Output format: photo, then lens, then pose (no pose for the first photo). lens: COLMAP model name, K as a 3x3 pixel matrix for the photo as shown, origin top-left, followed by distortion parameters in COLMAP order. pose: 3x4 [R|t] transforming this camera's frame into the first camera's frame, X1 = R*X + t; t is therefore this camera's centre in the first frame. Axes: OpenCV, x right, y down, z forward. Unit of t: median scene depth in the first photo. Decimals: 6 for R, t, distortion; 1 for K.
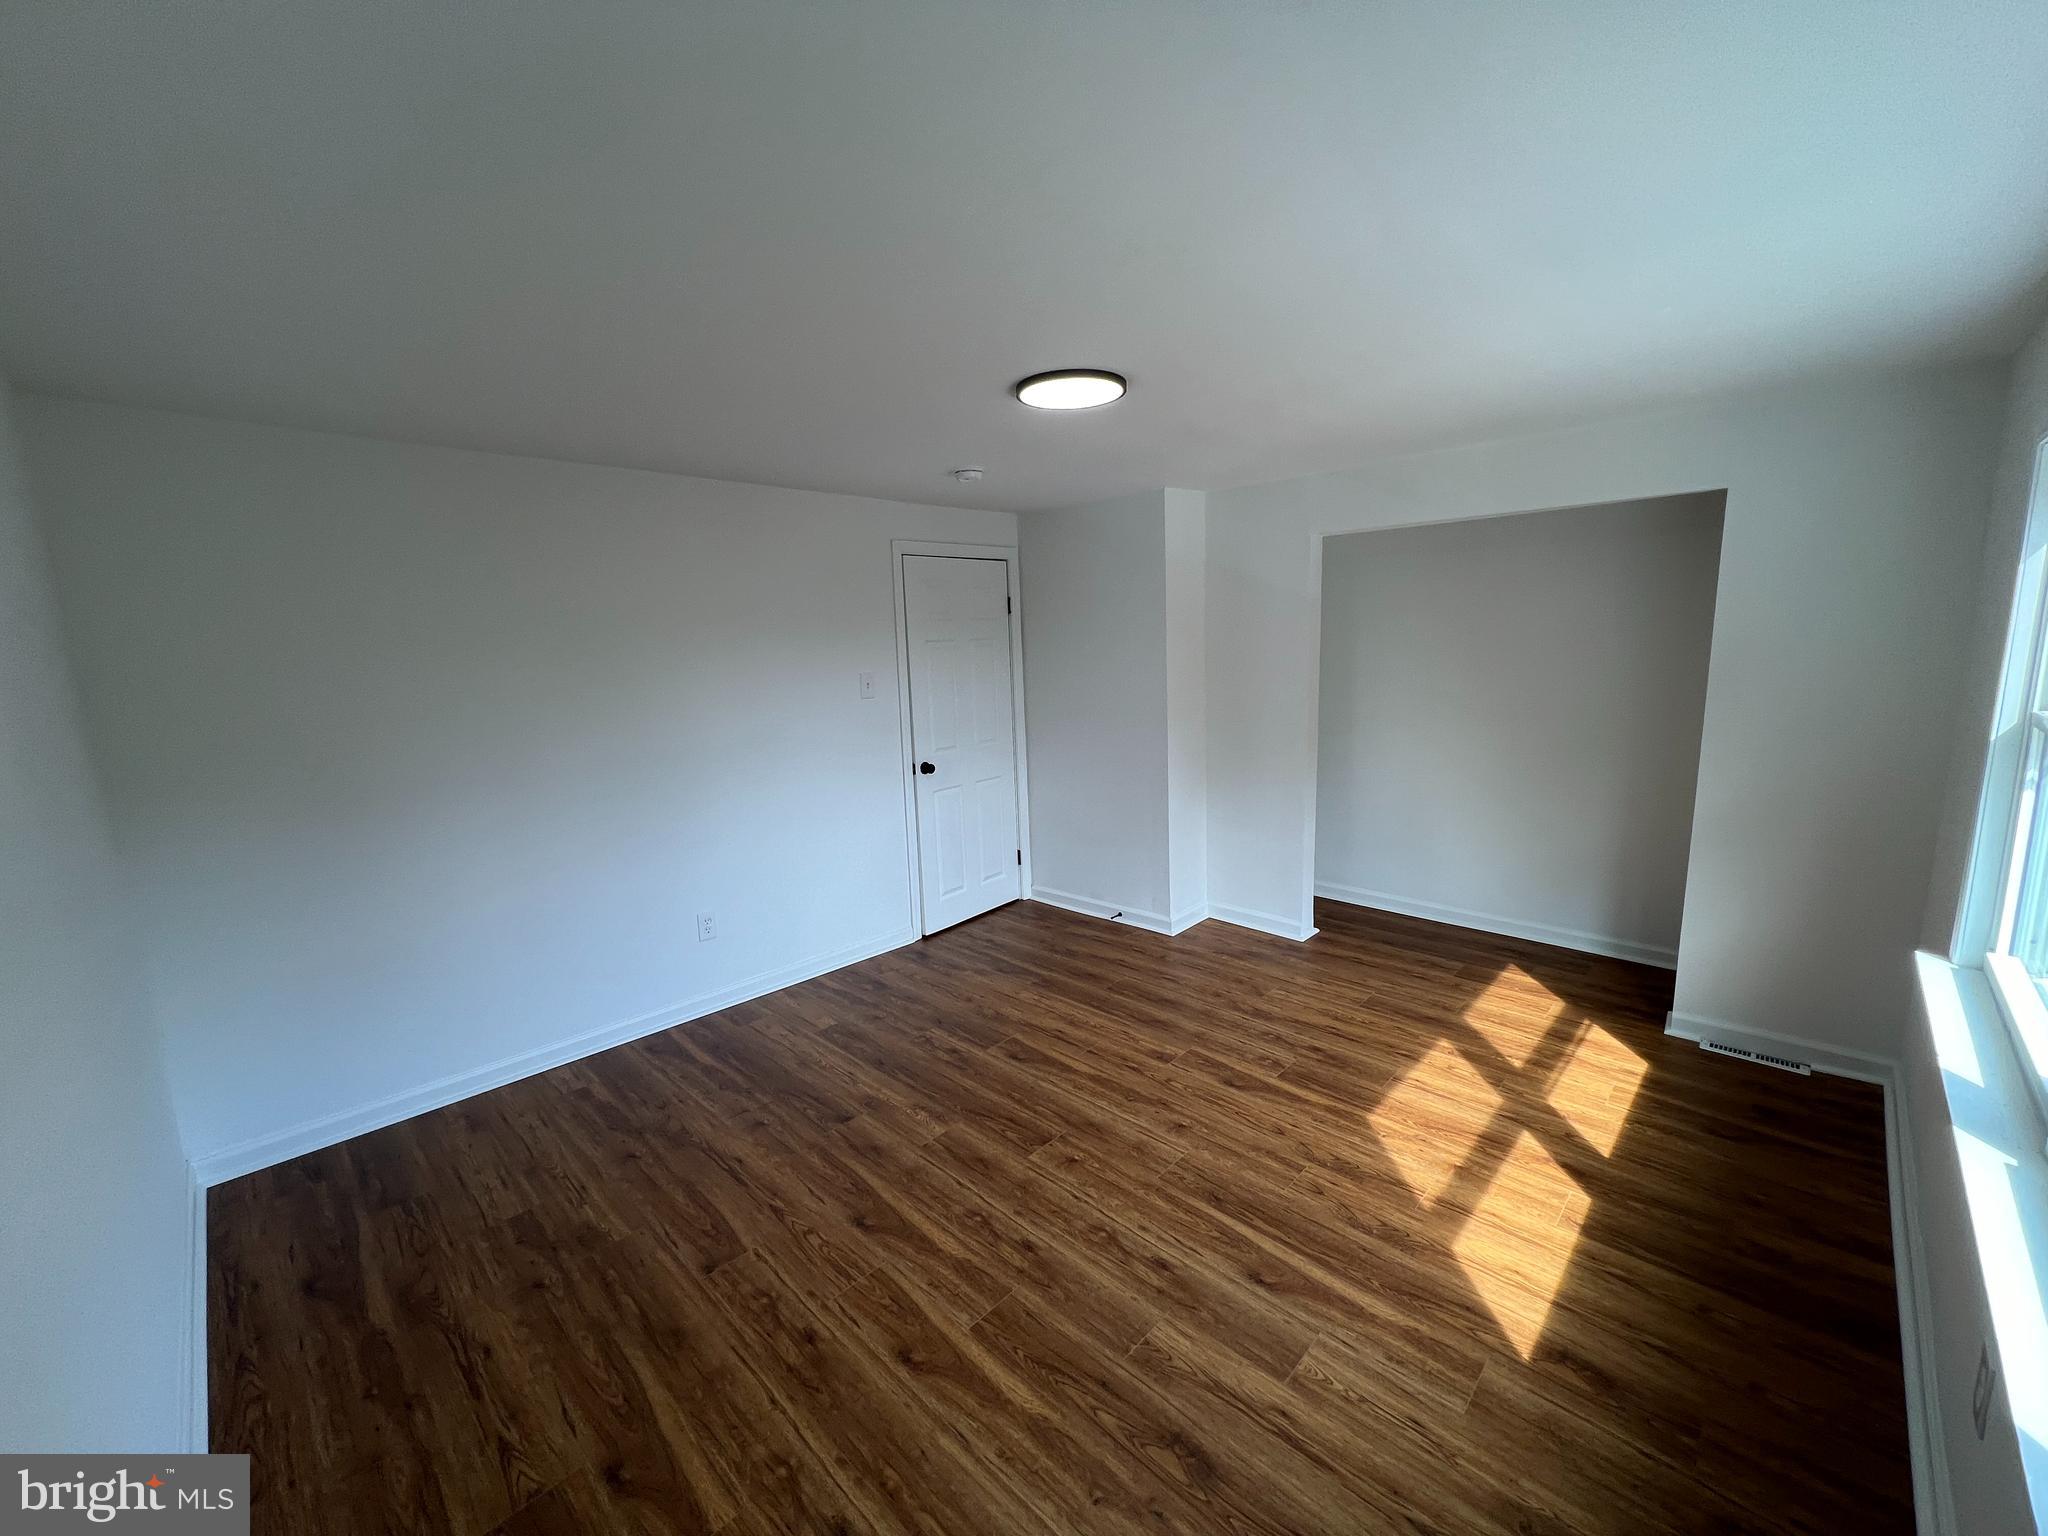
lens RADIAL K [[814.7, 0, 1008.5], [0, 814.7, 765.4], [0, 0, 1]] dist [-0.001603, 0.001428]
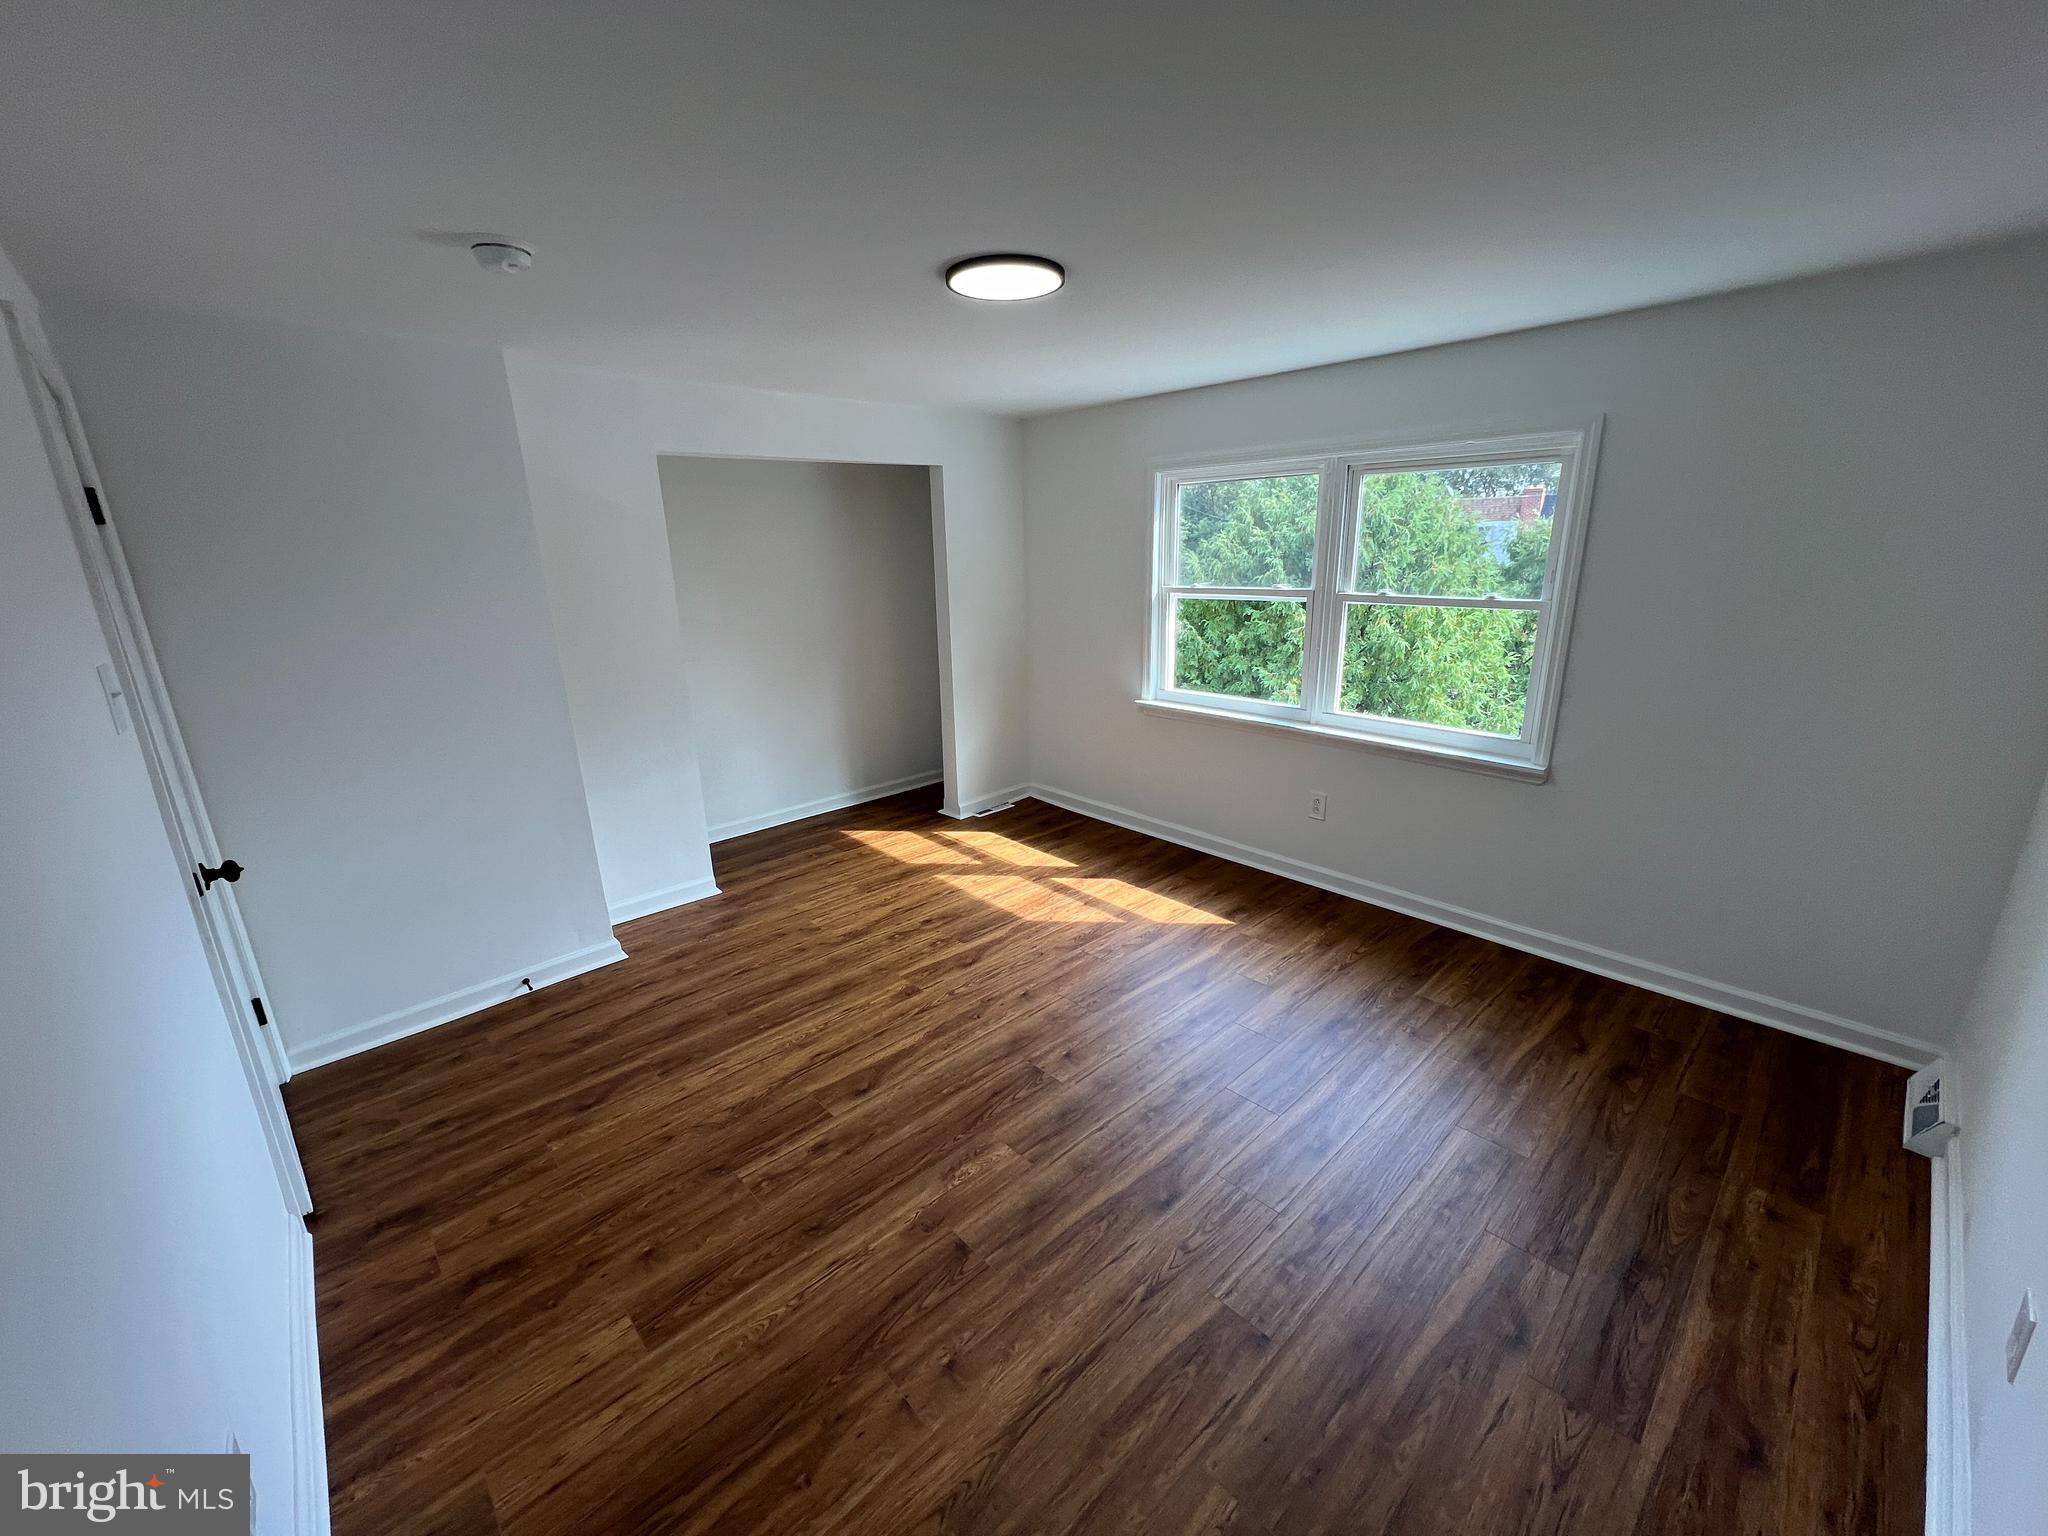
lens RADIAL K [[814.7, 0, 1040.6], [0, 814.7, 763.1], [0, 0, 1]] dist [-0.001603, 0.001428]
pose [[0.028559, -0.231633, 0.972384, -0.810039], [0.184438, 0.957299, 0.222623, -0.112839], [-0.982429, 0.172987, 0.070062, 0.841076]]
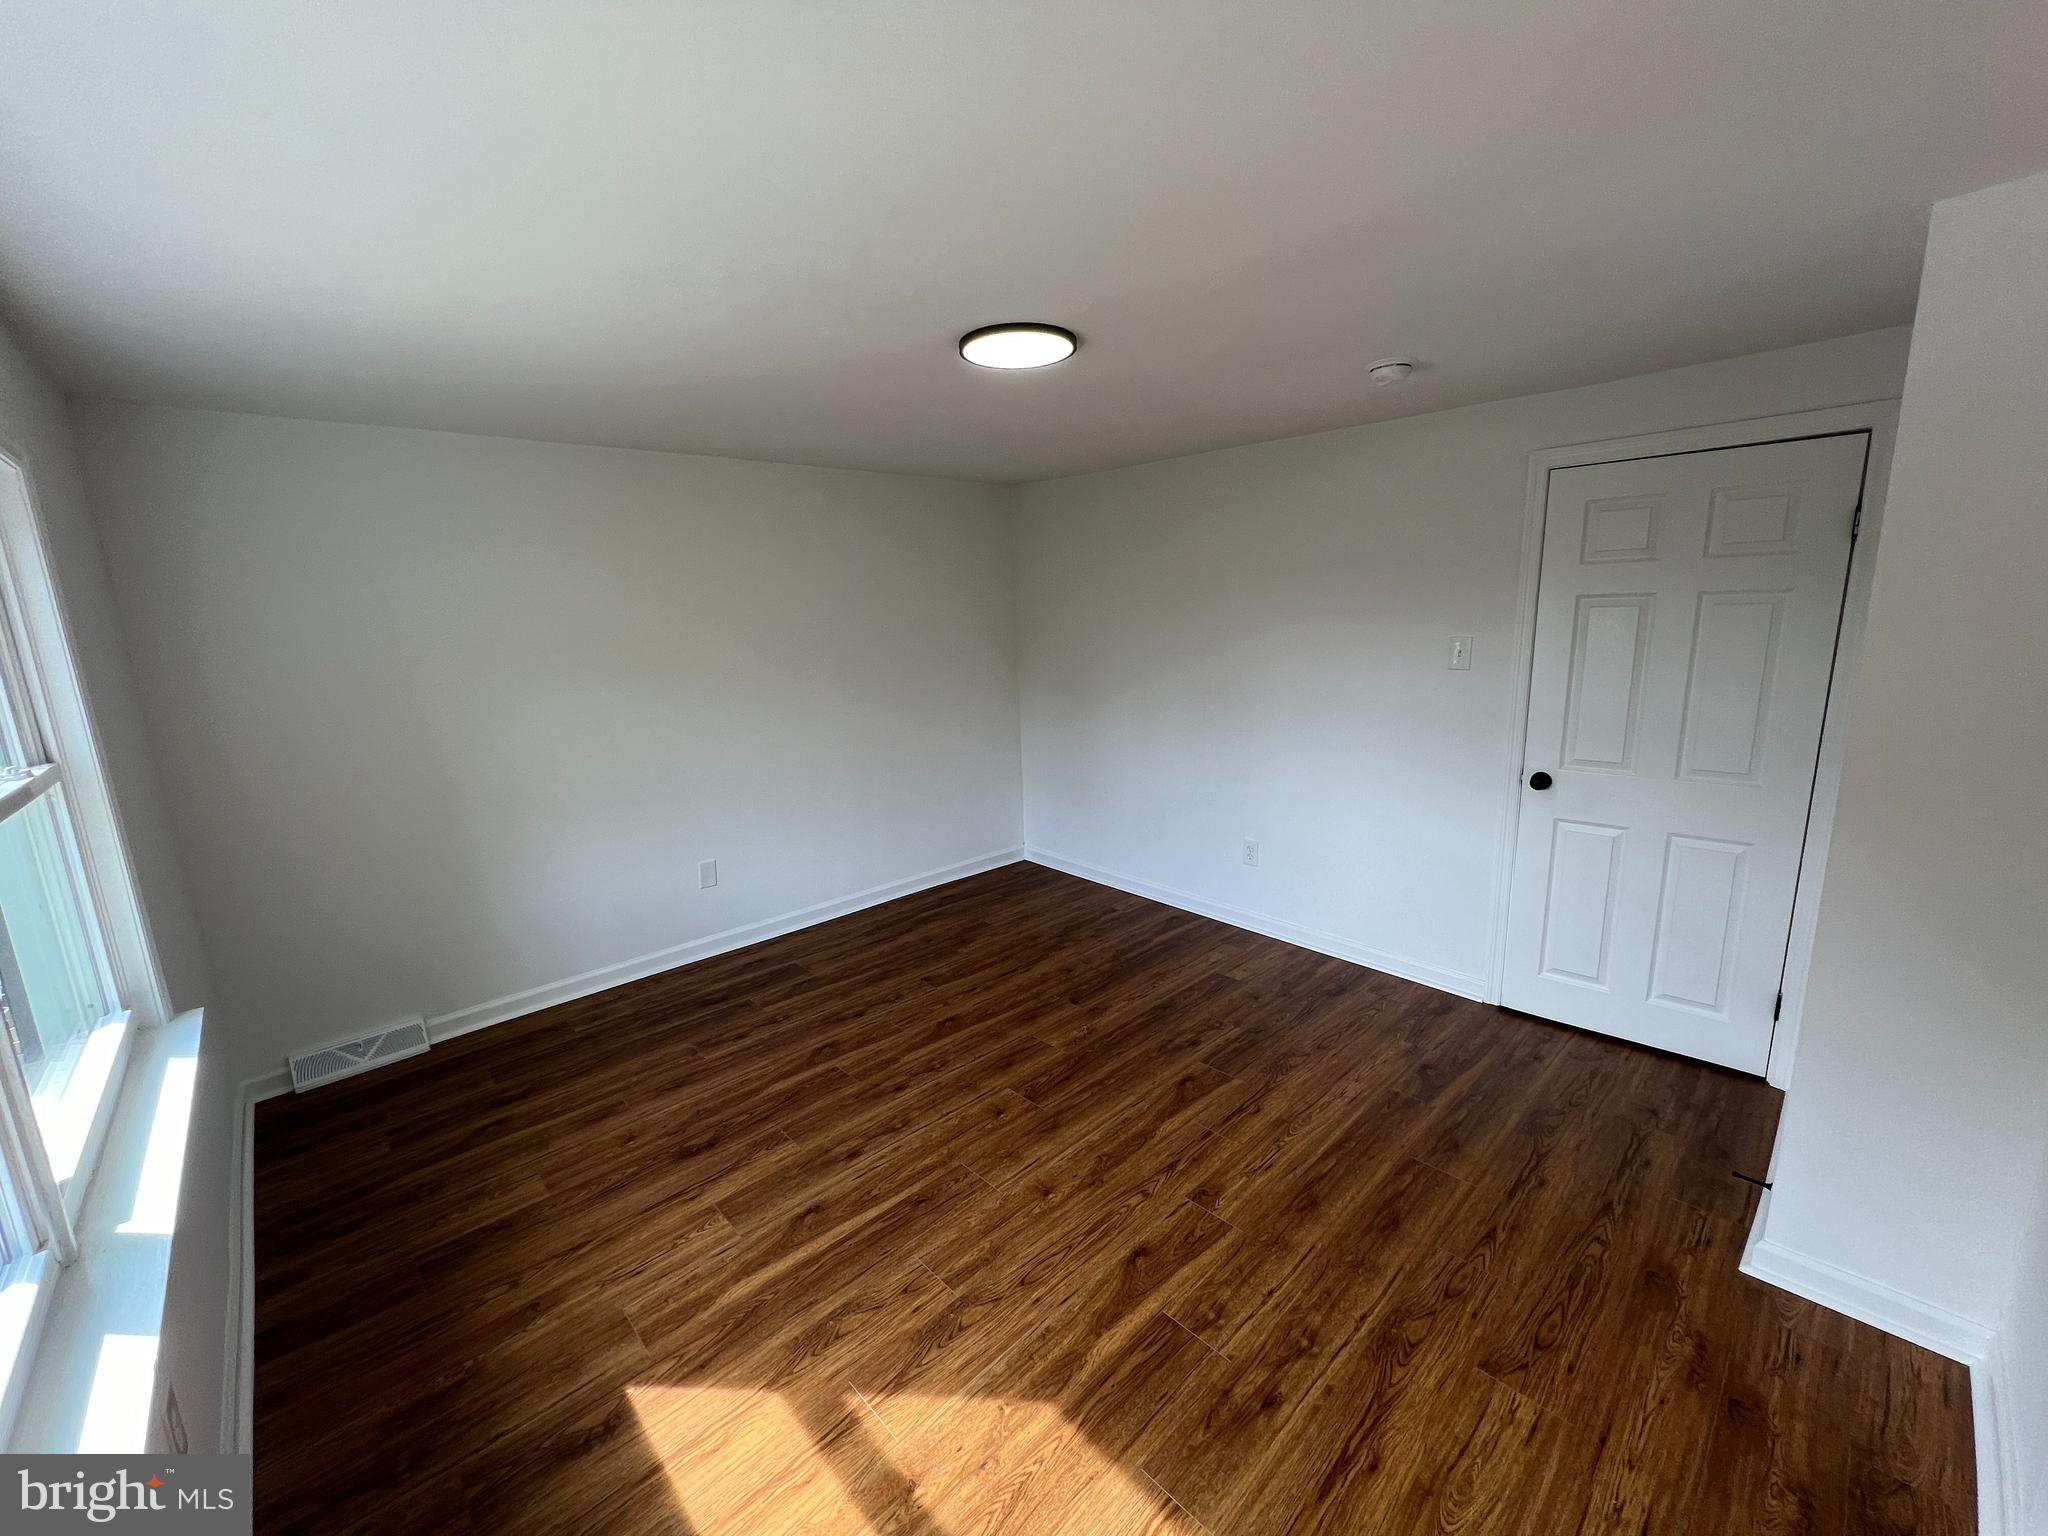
lens RADIAL K [[814.7, 0, 1039.8], [0, 814.7, 765.6], [0, 0, 1]] dist [-0.001603, 0.001428]
pose [[-0.019929, 0.224054, -0.974373, 0.939350], [-0.129986, 0.965714, 0.224722, -0.178287], [0.991316, 0.131133, 0.009879, 0.923415]]
